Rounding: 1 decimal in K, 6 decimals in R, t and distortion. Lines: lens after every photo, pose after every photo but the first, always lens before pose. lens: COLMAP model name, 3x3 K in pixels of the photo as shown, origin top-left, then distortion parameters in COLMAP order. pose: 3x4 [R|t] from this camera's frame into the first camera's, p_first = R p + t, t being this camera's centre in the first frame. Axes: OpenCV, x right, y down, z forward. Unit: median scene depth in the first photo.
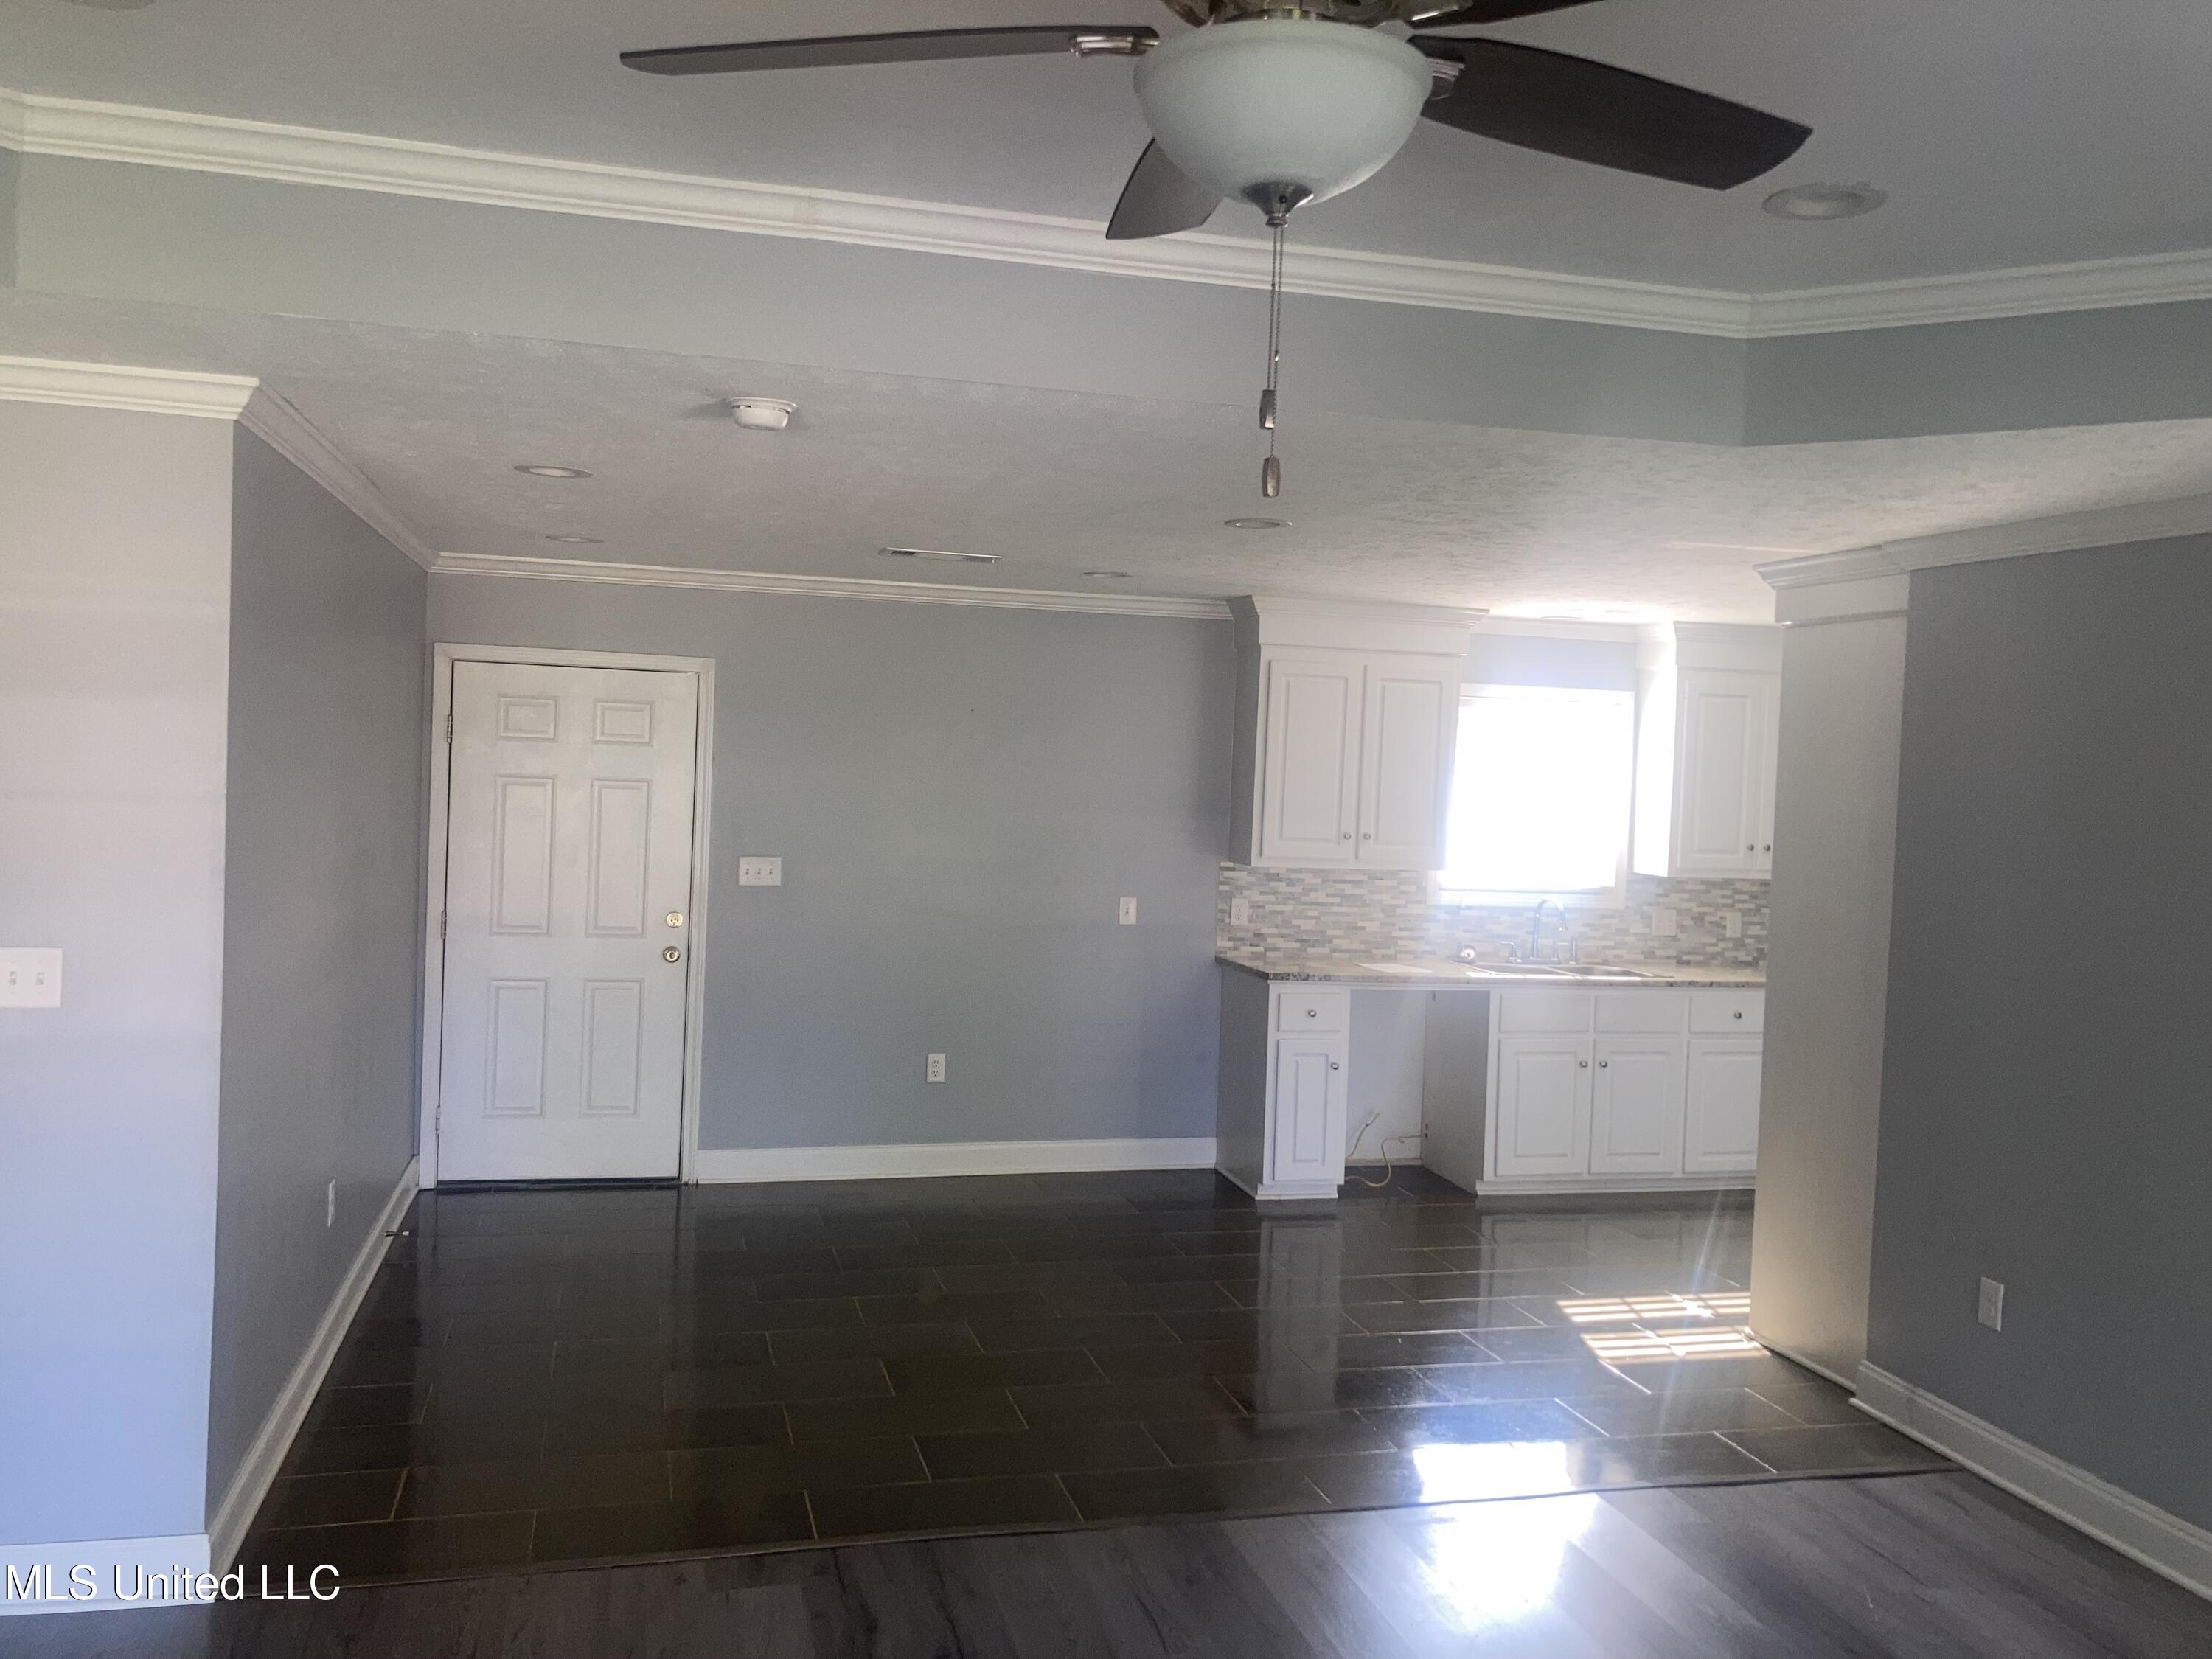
lens RADIAL K [[1859.1, 0, 1106.0], [0, 1859.1, 829.5], [0, 0, 1]] dist [0.044150, -0.001821]
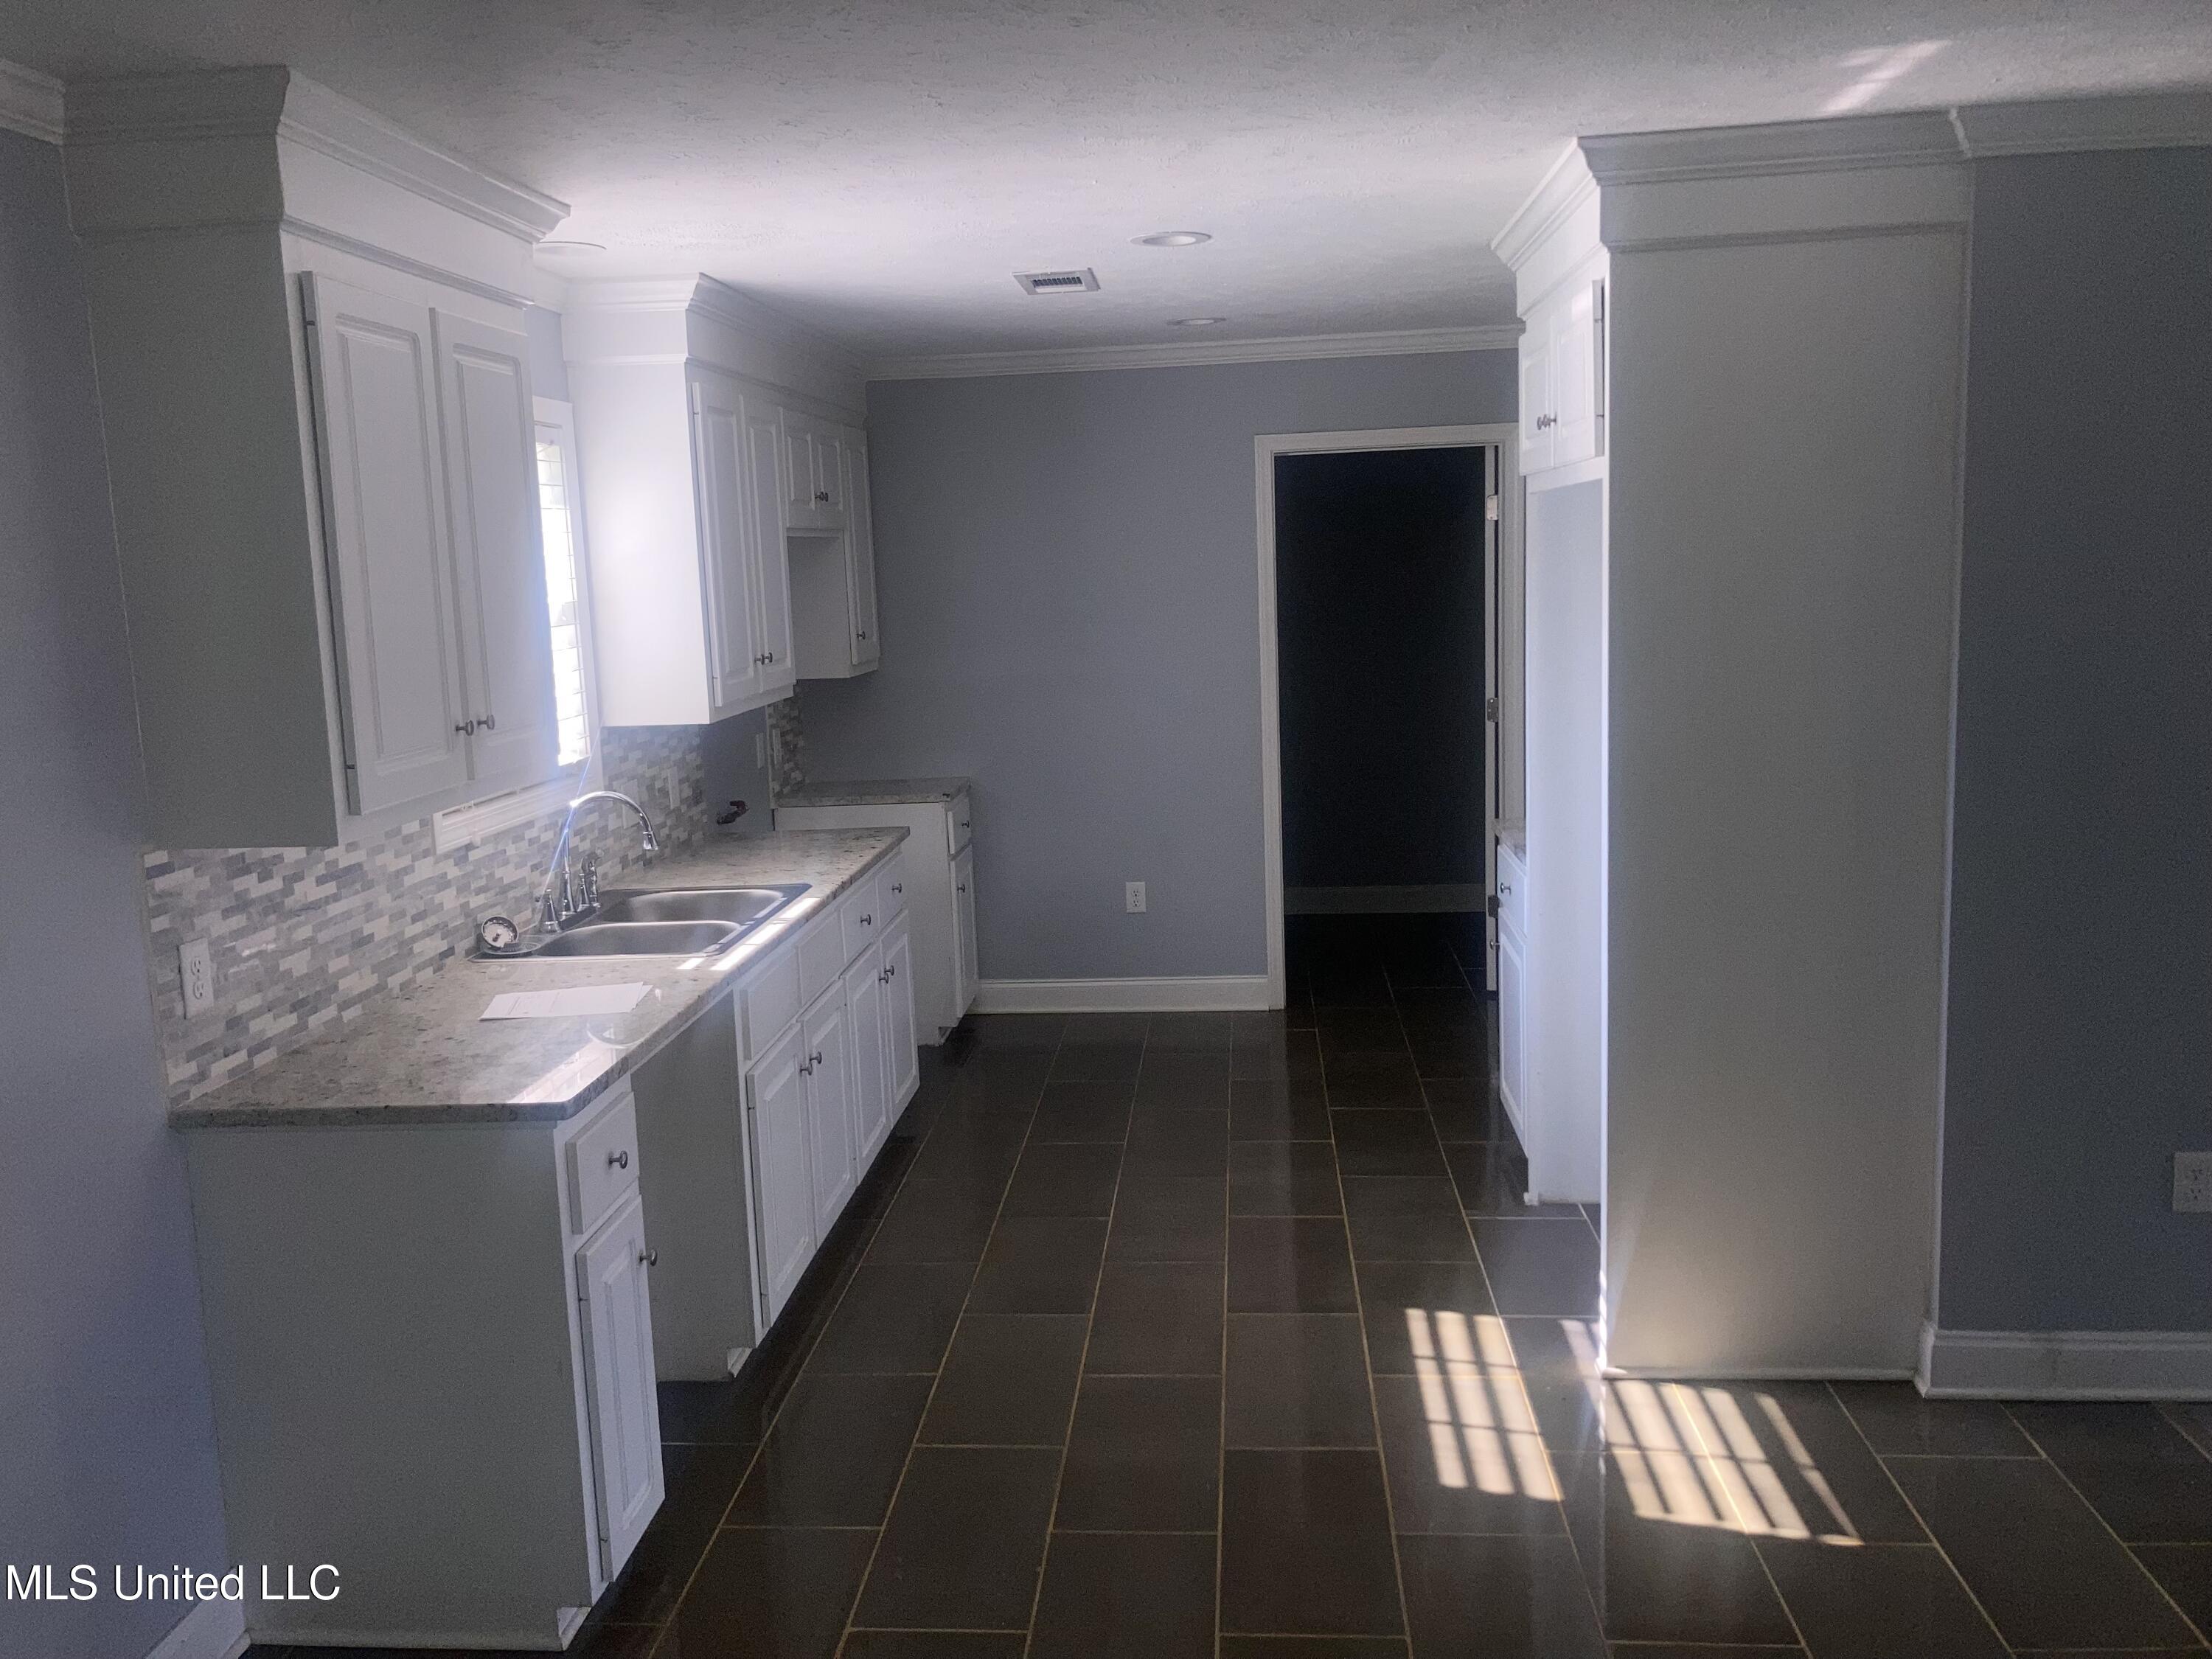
lens RADIAL K [[1859.1, 0, 1106.0], [0, 1859.1, 829.5], [0, 0, 1]] dist [0.044150, -0.001821]
pose [[0.330673, -0.196223, 0.923121, -0.207388], [0.087682, 0.980303, 0.176969, -0.034684], [-0.939663, 0.022422, 0.341365, 0.701322]]
